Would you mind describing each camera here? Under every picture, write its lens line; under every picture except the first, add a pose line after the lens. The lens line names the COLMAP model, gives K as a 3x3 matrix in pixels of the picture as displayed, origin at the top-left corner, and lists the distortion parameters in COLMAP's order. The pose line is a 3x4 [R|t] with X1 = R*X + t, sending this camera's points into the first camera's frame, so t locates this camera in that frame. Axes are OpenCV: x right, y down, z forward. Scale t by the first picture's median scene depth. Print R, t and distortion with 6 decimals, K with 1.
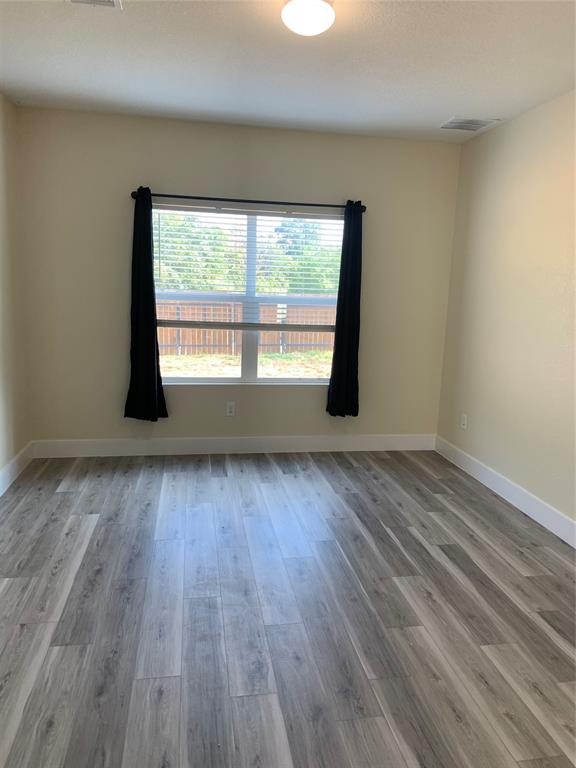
lens RADIAL K [[583.2, 0, 295.4], [0, 583.2, 388.4], [0, 0, 1]] dist [0.094116, -0.114144]
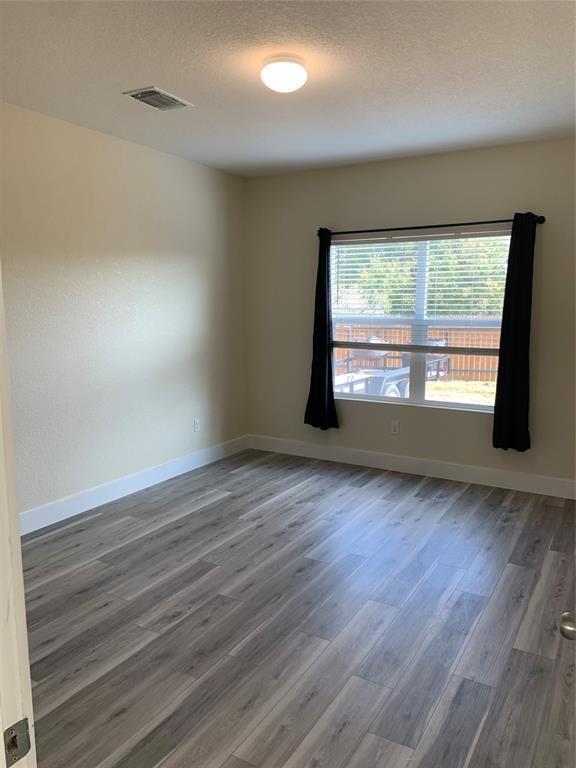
lens RADIAL K [[583.2, 0, 305.7], [0, 583.2, 397.0], [0, 0, 1]] dist [0.094116, -0.114144]
pose [[0.761963, 0.071513, -0.643661, 0.458928], [-0.093607, 0.995609, -0.000196, -0.004178], [0.640820, 0.060400, 0.765311, 0.103408]]
